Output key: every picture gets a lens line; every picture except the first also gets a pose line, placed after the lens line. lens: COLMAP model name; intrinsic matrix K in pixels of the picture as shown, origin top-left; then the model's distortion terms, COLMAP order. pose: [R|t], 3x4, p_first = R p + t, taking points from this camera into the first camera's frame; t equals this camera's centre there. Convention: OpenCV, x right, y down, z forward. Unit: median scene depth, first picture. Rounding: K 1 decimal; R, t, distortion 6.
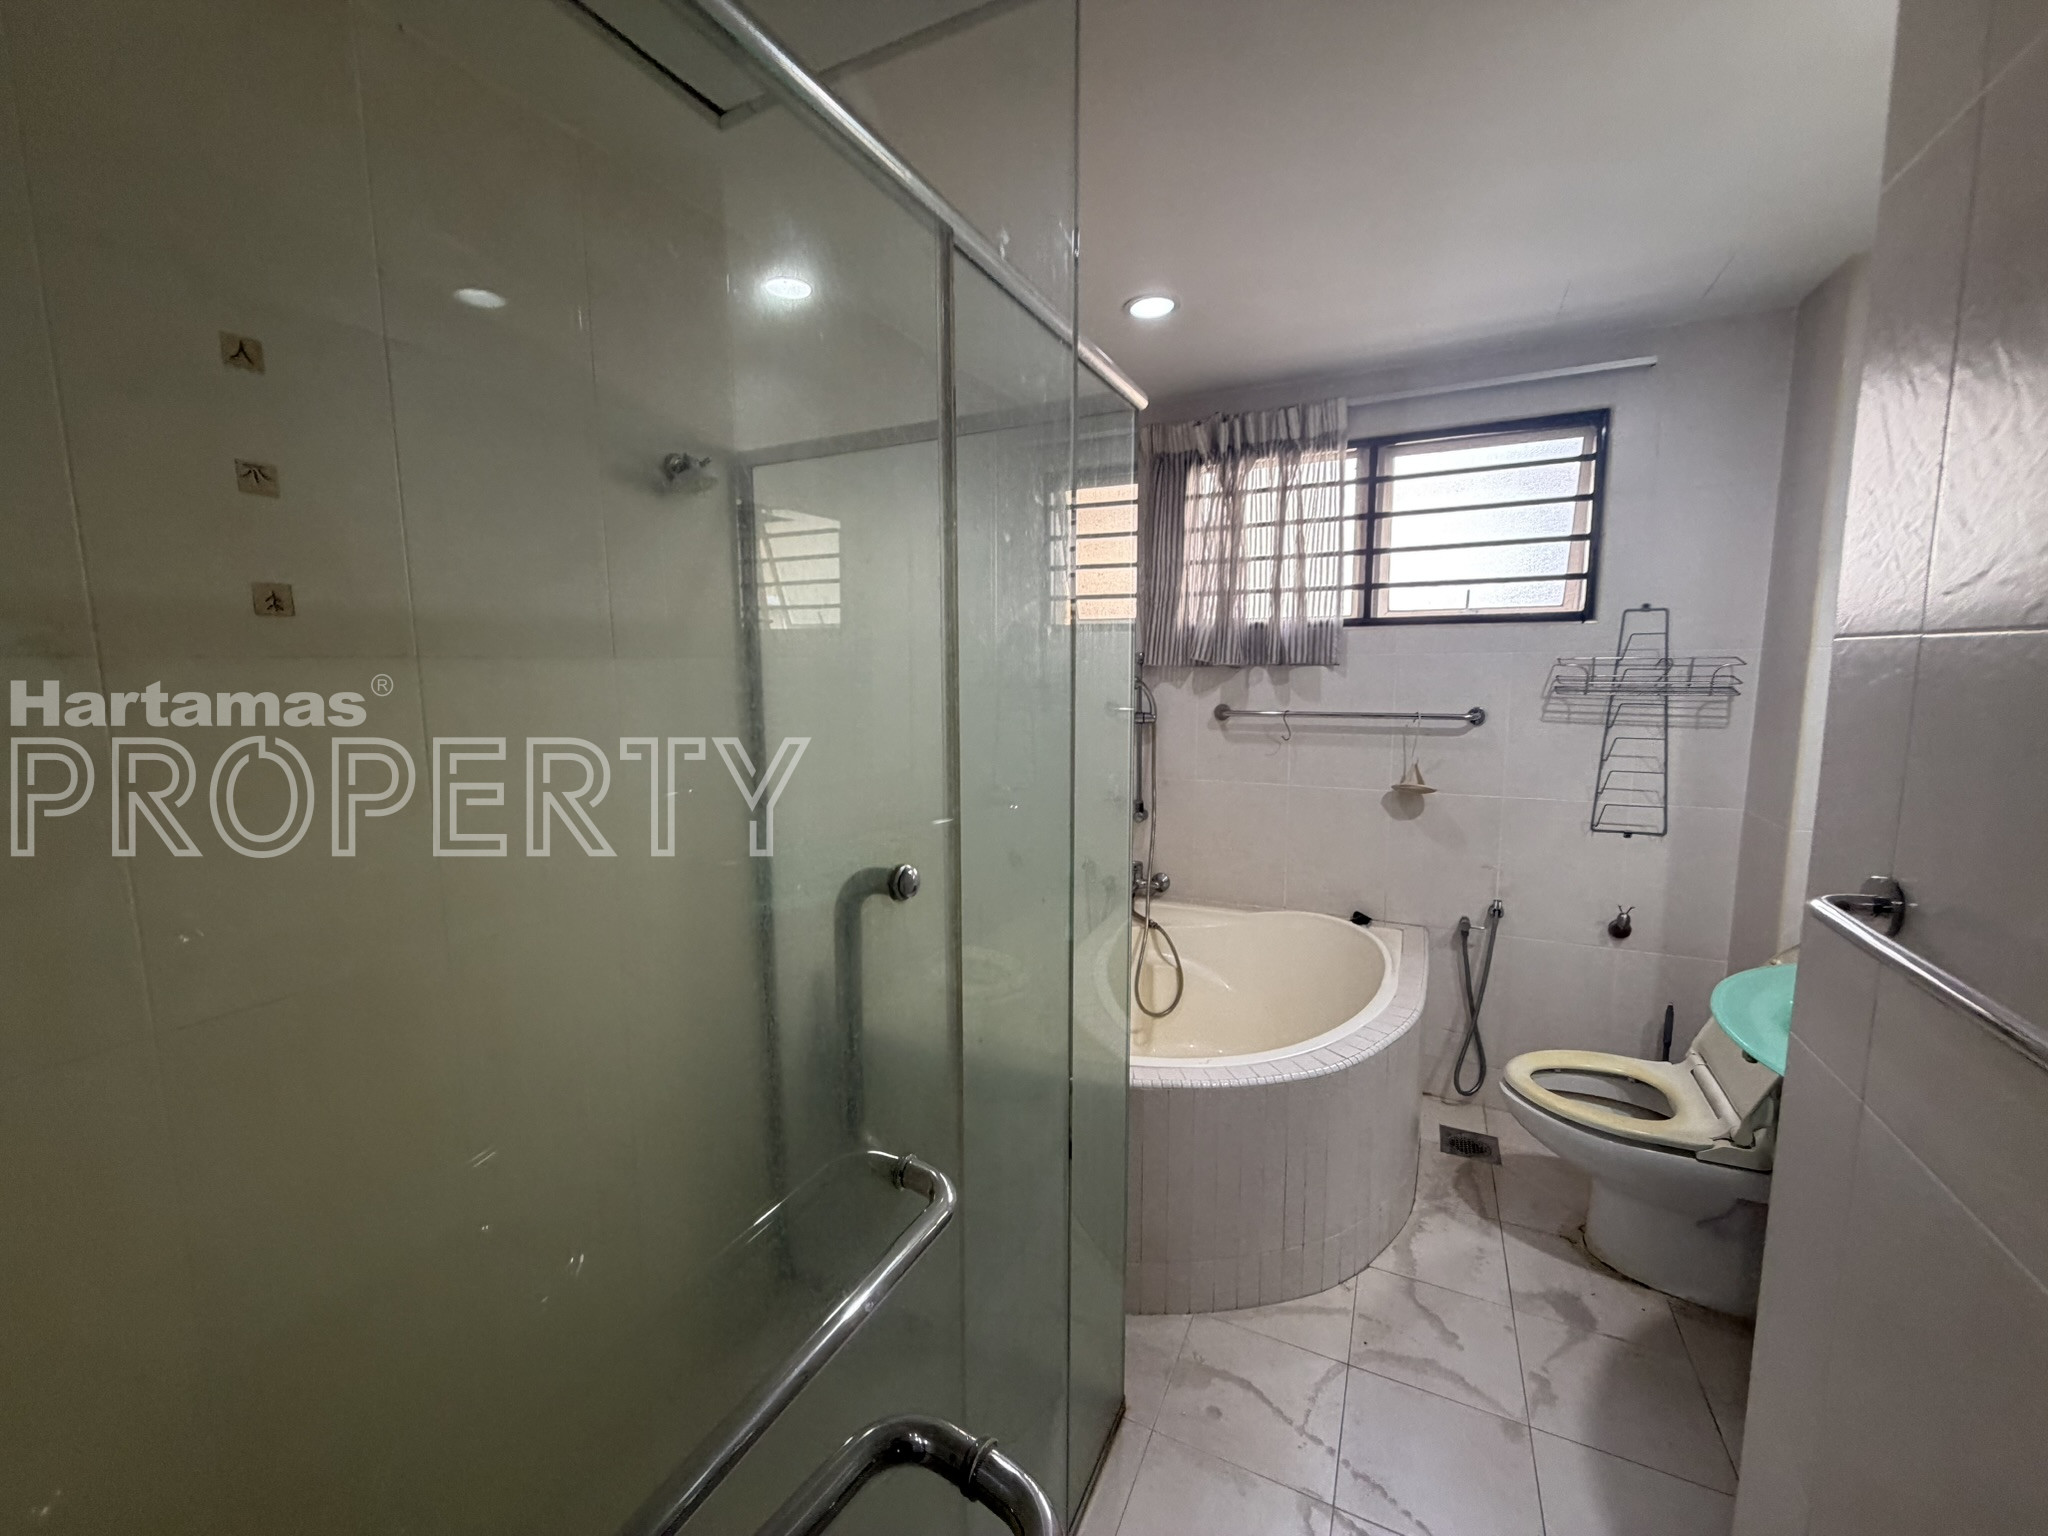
lens RADIAL K [[826.6, 0, 1020.6], [0, 826.6, 758.4], [0, 0, 1]] dist [0.010964, -0.000111]
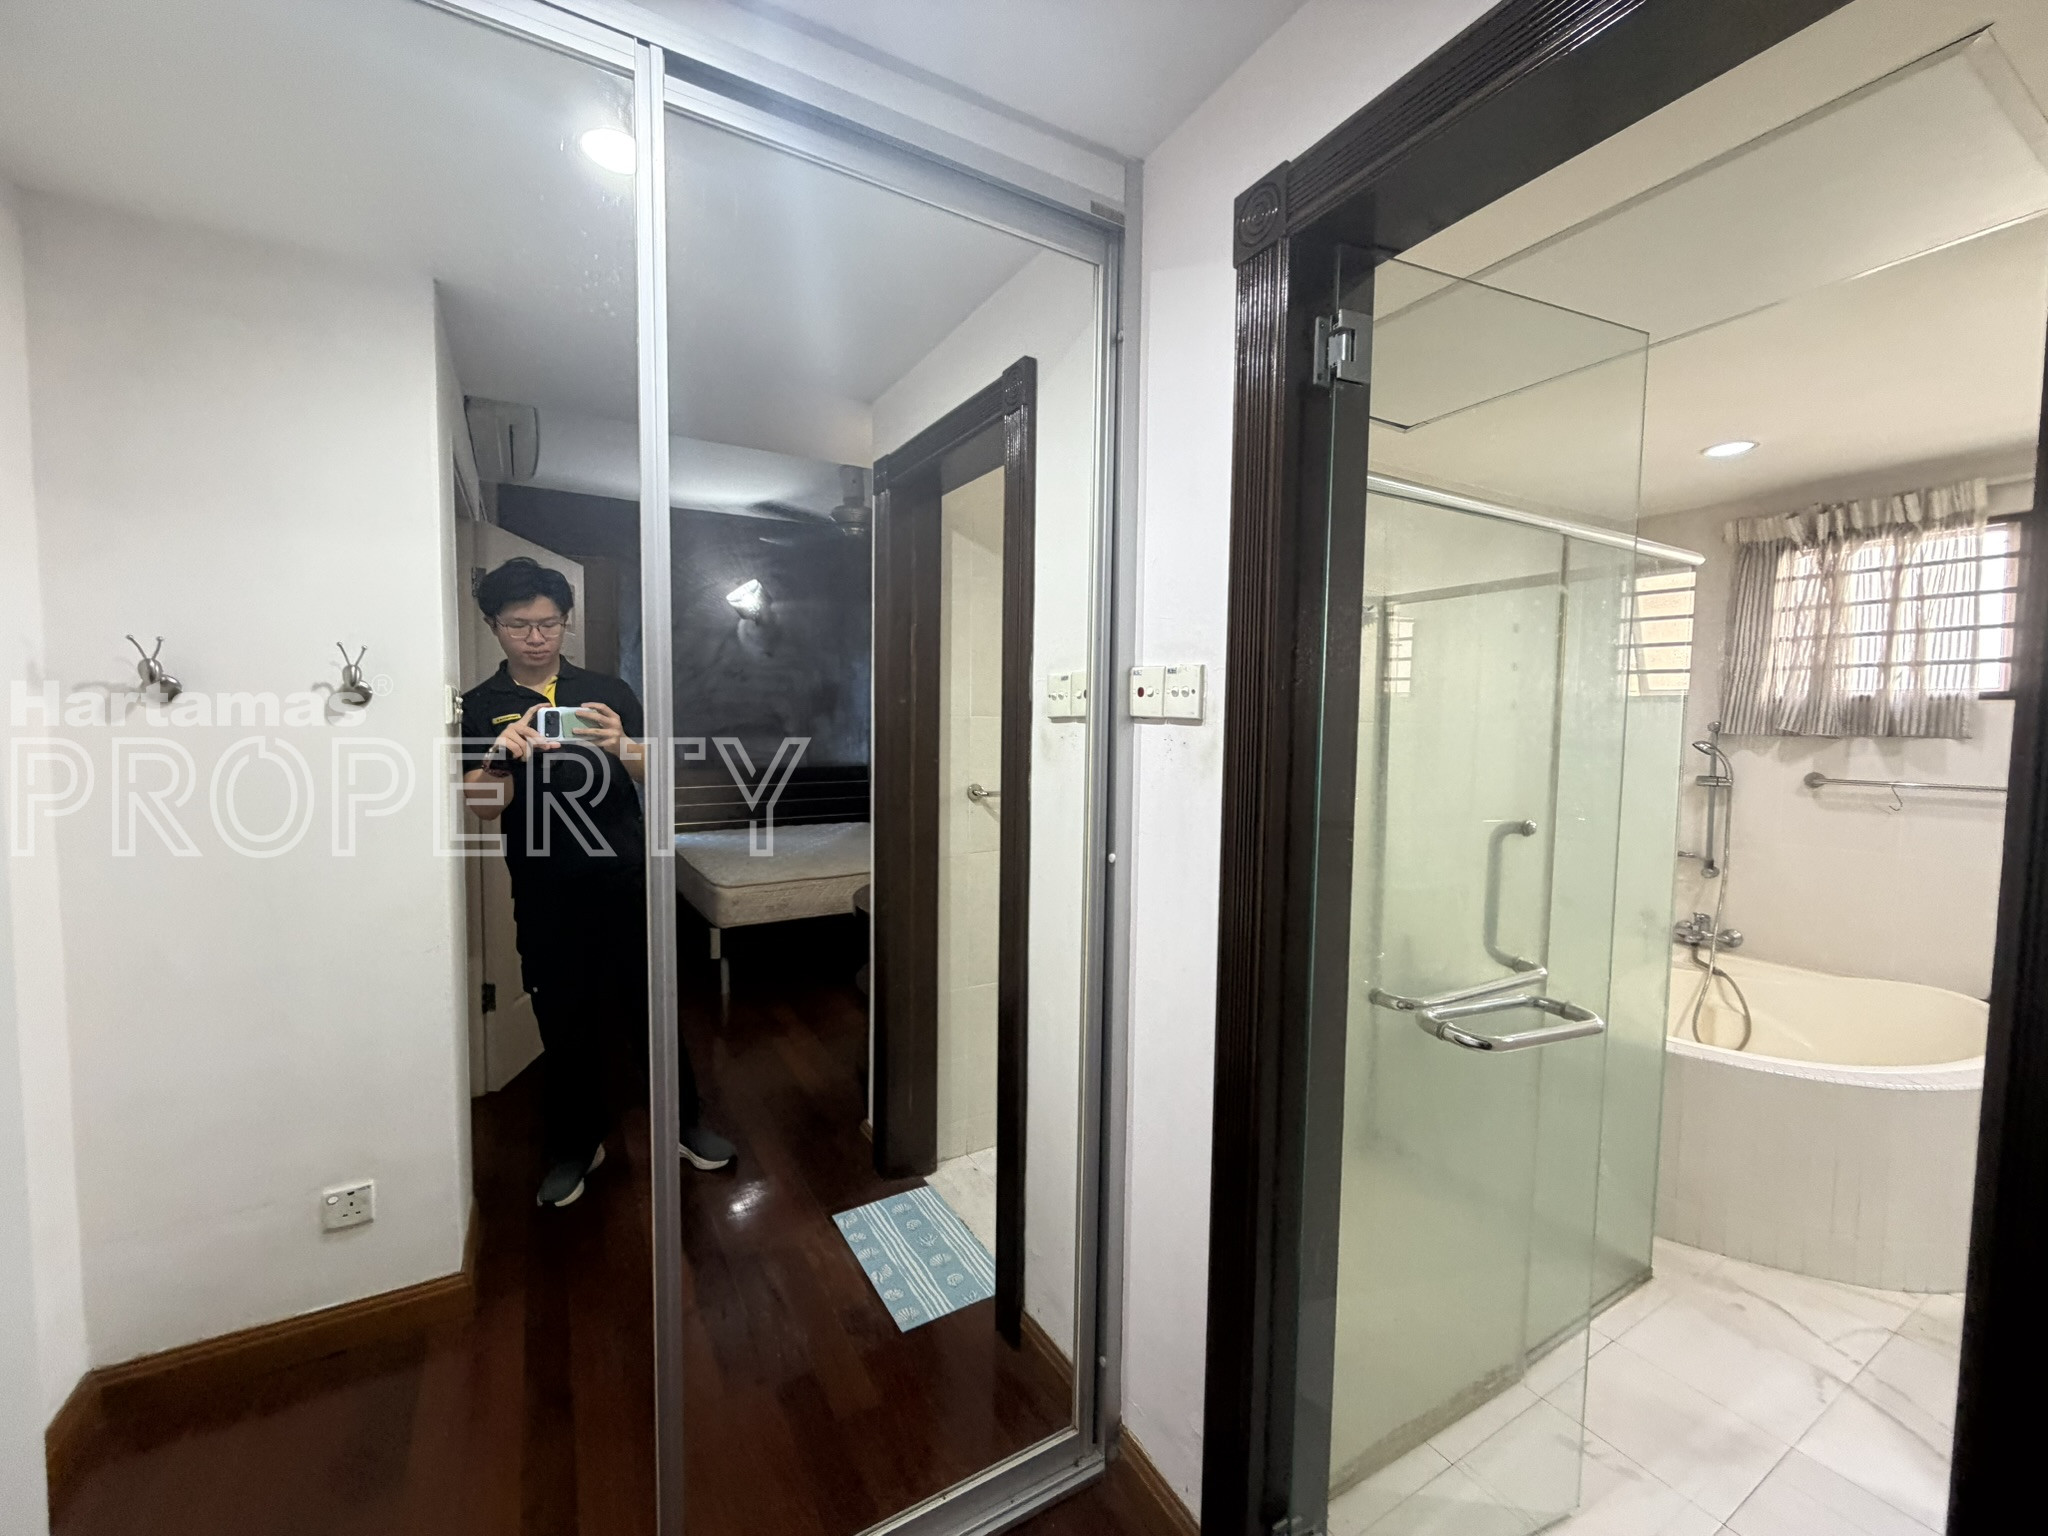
lens RADIAL K [[826.6, 0, 1045.2], [0, 826.6, 766.1], [0, 0, 1]] dist [0.010964, -0.000111]
pose [[0.843534, 0.047018, -0.535014, -0.012270], [-0.078382, 0.996272, -0.036026, 0.042684], [0.531326, 0.072325, 0.844074, -0.425005]]
